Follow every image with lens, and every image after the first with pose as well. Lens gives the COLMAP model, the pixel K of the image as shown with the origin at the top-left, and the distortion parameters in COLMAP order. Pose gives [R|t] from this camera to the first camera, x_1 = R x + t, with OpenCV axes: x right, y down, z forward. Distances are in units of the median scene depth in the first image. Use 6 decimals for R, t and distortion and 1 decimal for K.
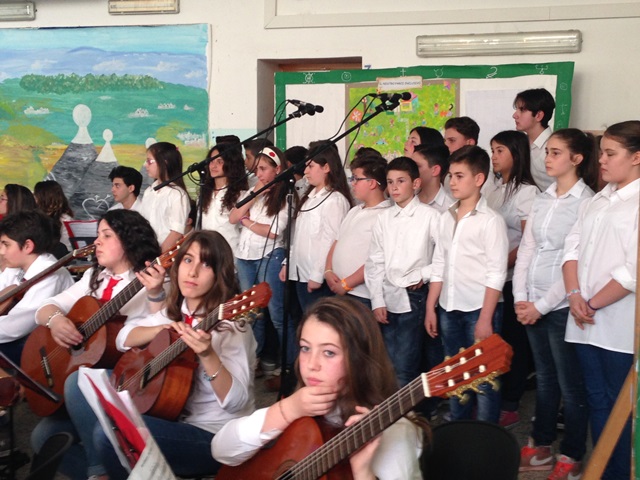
lens RADIAL K [[997.7, 0, 320.0], [0, 997.7, 240.0], [0, 0, 1]] dist [0.052313, 0.167718]
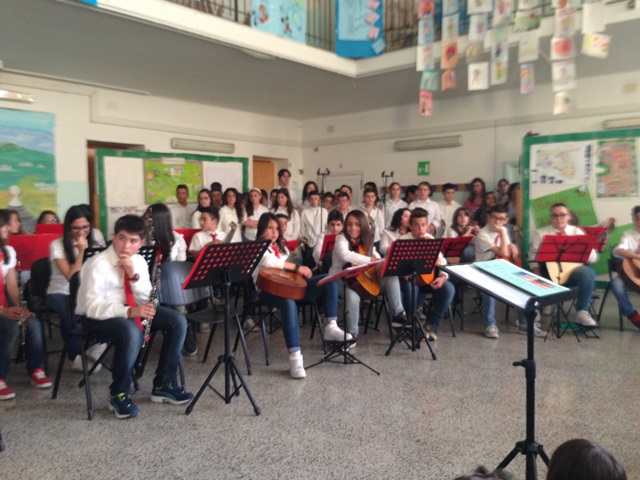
lens RADIAL K [[596.3, 0, 320.0], [0, 596.3, 240.0], [0, 0, 1]] dist [0.111690, -0.193222]
pose [[0.380729, -0.055296, 0.923032, -0.832280], [0.101783, 0.994651, 0.017603, 0.006134], [-0.919068, 0.087247, 0.384321, 0.269072]]
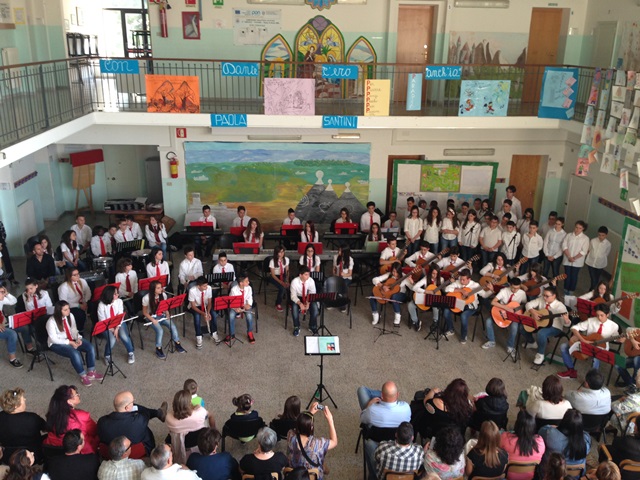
lens RADIAL K [[596.3, 0, 320.0], [0, 596.3, 240.0], [0, 0, 1]] dist [0.111690, -0.193222]
pose [[0.919637, -0.120929, 0.373689, -0.911542], [0.031091, 0.970851, 0.237661, -0.354922], [-0.391536, -0.206943, 0.896590, -0.529827]]
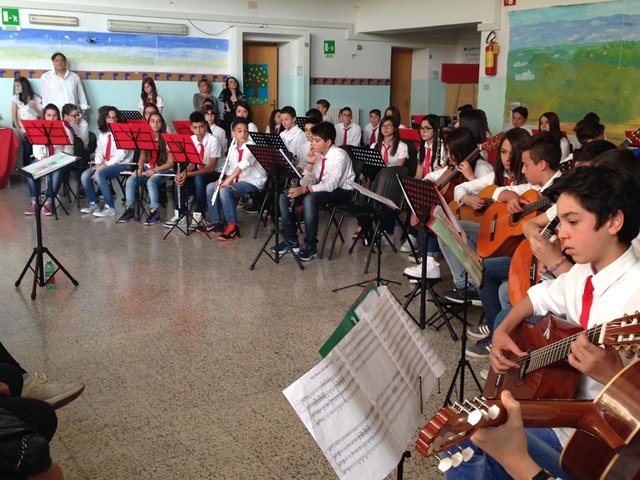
lens RADIAL K [[785.1, 0, 320.0], [0, 785.1, 240.0], [0, 0, 1]] dist [0.119393, -0.178060]
pose [[0.785158, 0.117428, -0.608060, -0.014403], [-0.065217, 0.992077, 0.107377, 0.014828], [0.615852, -0.044652, 0.786596, -0.070302]]
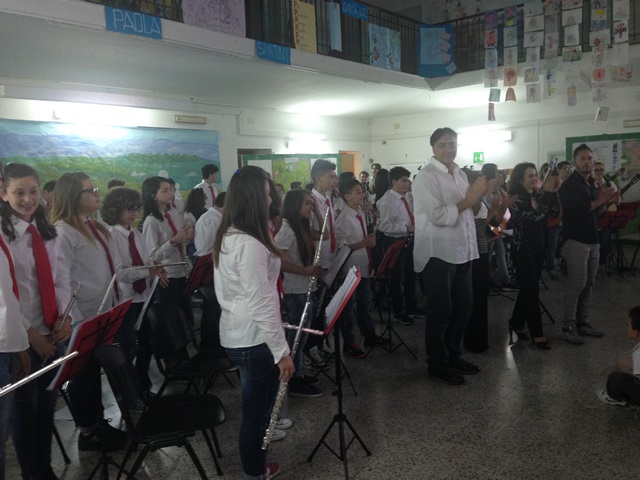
lens RADIAL K [[583.8, 0, 316.5], [0, 583.8, 241.6], [0, 0, 1]] dist [0.110644, -0.190096]
pose [[0.353231, -0.123316, 0.927373, -1.209500], [0.136208, 0.987491, 0.079429, -0.055069], [-0.925567, 0.098259, 0.365609, 0.373596]]
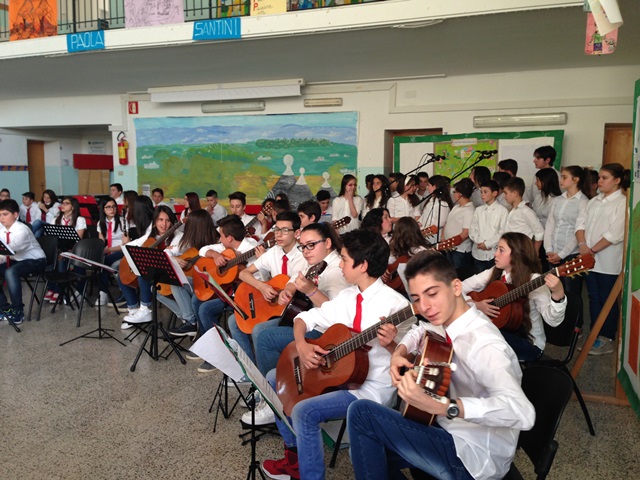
lens RADIAL K [[596.3, 0, 320.0], [0, 596.3, 240.0], [0, 0, 1]] dist [0.111690, -0.193222]
pose [[0.996635, 0.005711, -0.081773, -0.088329], [-0.004599, 0.999895, 0.013774, 0.011339], [0.081843, -0.013352, 0.996556, -0.132647]]
